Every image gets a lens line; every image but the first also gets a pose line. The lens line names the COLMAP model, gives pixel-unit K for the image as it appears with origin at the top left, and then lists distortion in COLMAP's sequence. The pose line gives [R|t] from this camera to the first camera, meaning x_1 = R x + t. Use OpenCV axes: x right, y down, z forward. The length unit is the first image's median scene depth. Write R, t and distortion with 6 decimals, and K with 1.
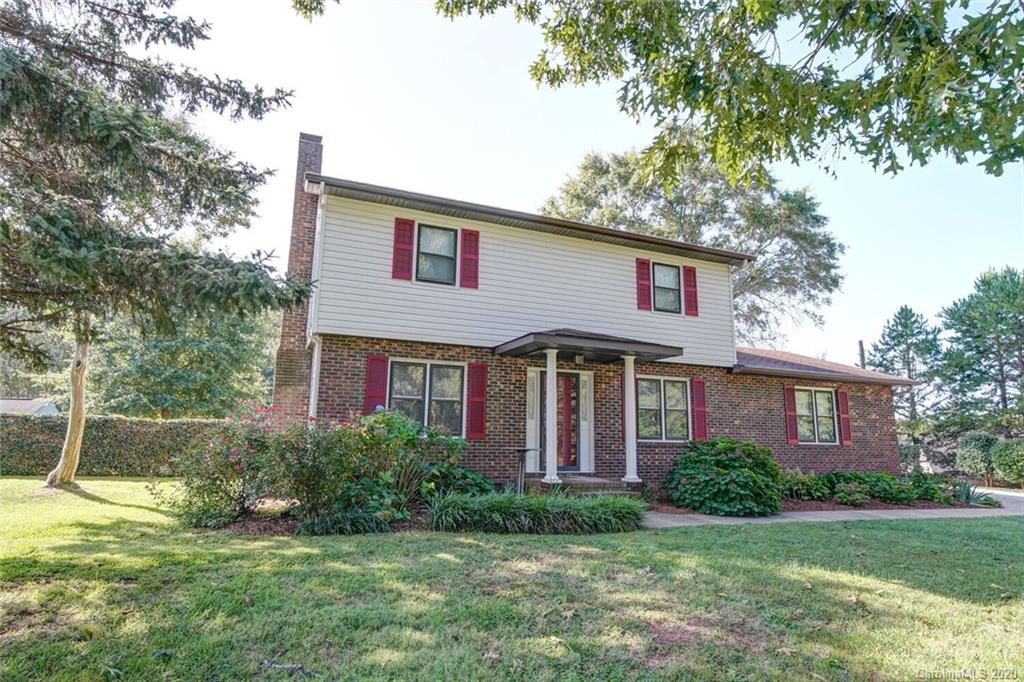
lens RADIAL K [[553.2, 0, 512.0], [0, 553.2, 341.0], [0, 0, 1]] dist [-0.001339, 0.000191]
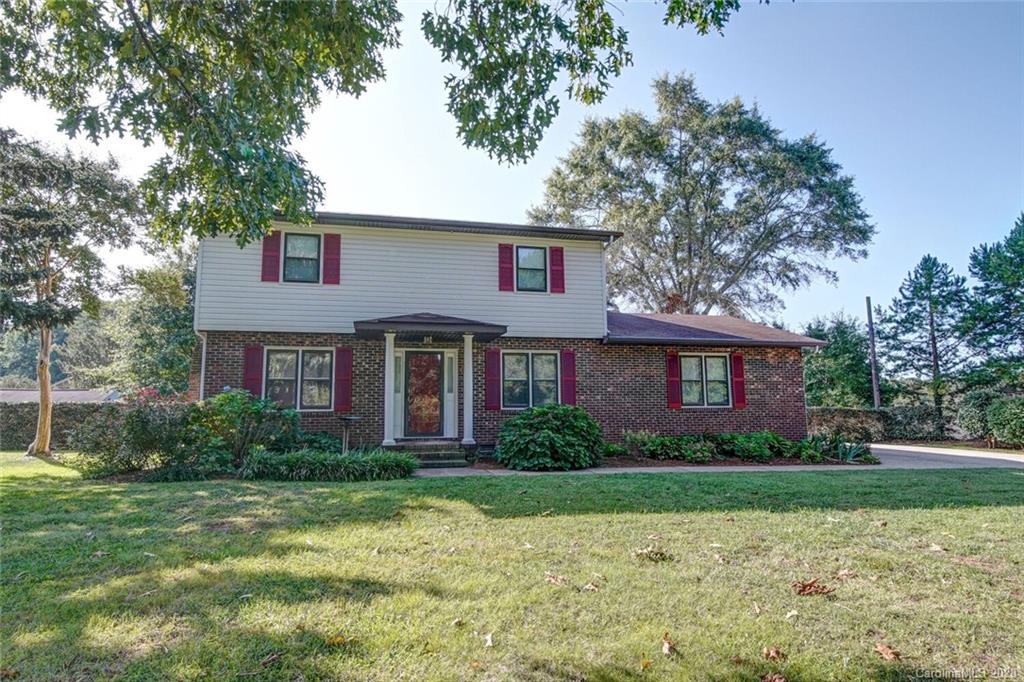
lens RADIAL K [[580.2, 0, 512.0], [0, 580.2, 341.0], [0, 0, 1]] dist [-0.002543, 0.000745]
pose [[0.986126, -0.047497, -0.159061, 0.428745], [0.055330, 0.997445, 0.045183, -0.008288], [0.156508, -0.053357, 0.986234, -0.142435]]
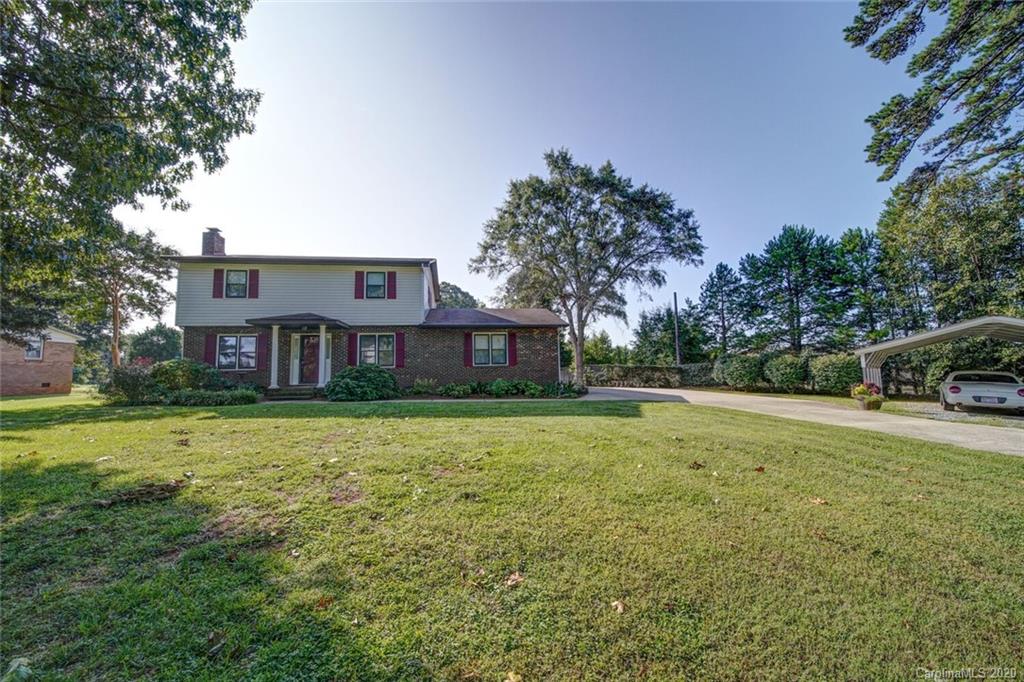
lens RADIAL K [[388.0, 0, 512.0], [0, 388.0, 341.0], [0, 0, 1]] dist [-0.000859, 0.000017]
pose [[0.965681, -0.060208, -0.252656, 1.064186], [0.082176, 0.993615, 0.077308, 0.027043], [0.246388, -0.095418, 0.964463, -0.158794]]
